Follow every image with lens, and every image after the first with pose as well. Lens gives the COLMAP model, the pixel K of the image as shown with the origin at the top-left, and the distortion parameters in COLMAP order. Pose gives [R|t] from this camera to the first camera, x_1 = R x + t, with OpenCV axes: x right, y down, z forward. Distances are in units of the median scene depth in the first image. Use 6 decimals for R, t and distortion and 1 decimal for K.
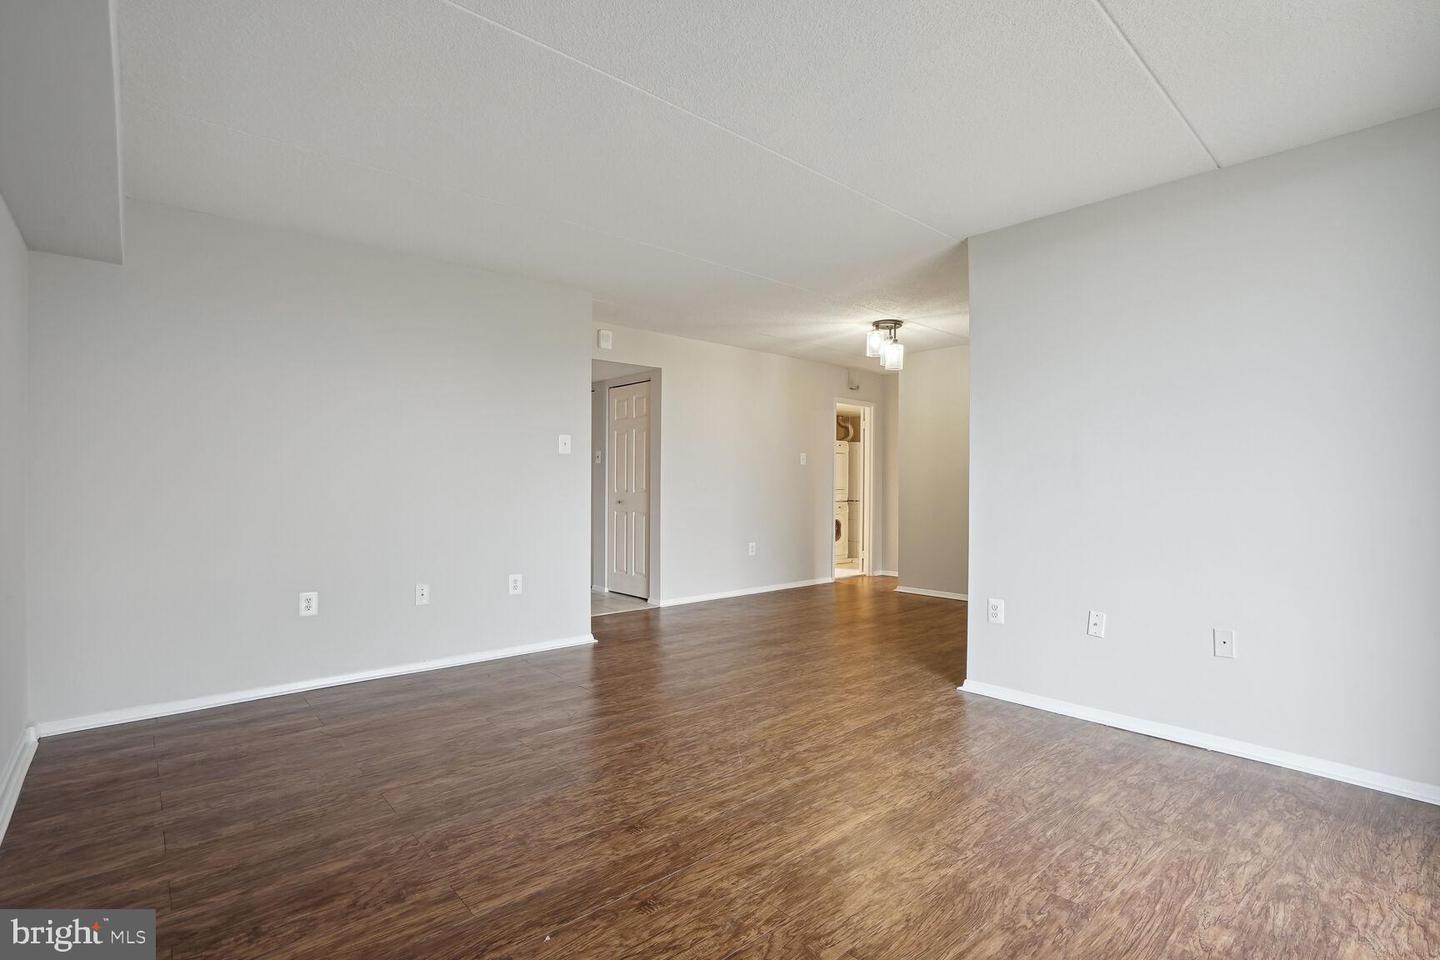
lens RADIAL K [[690.6, 0, 720.0], [0, 690.6, 480.0], [0, 0, 1]] dist [-0.044615, 0.000613]
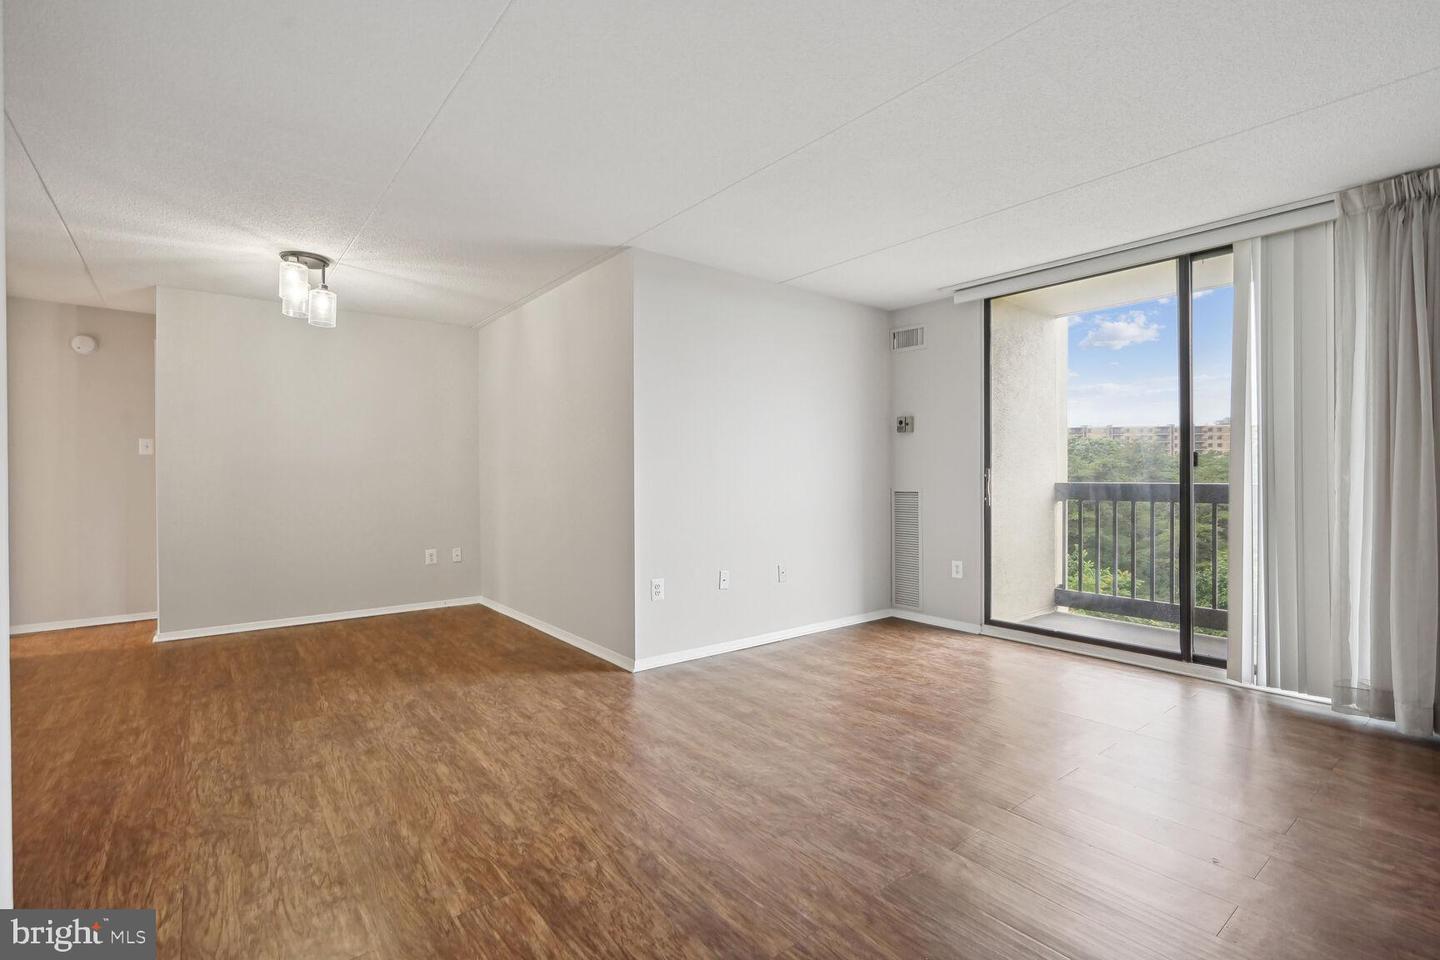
lens RADIAL K [[645.5, 0, 727.9], [0, 645.5, 481.3], [0, 0, 1]] dist [-0.013936, -0.000064]
pose [[0.048939, -0.010466, 0.998747, -0.576432], [0.000248, 0.999945, 0.010467, 0.001584], [-0.998802, -0.000265, 0.048939, 0.734018]]
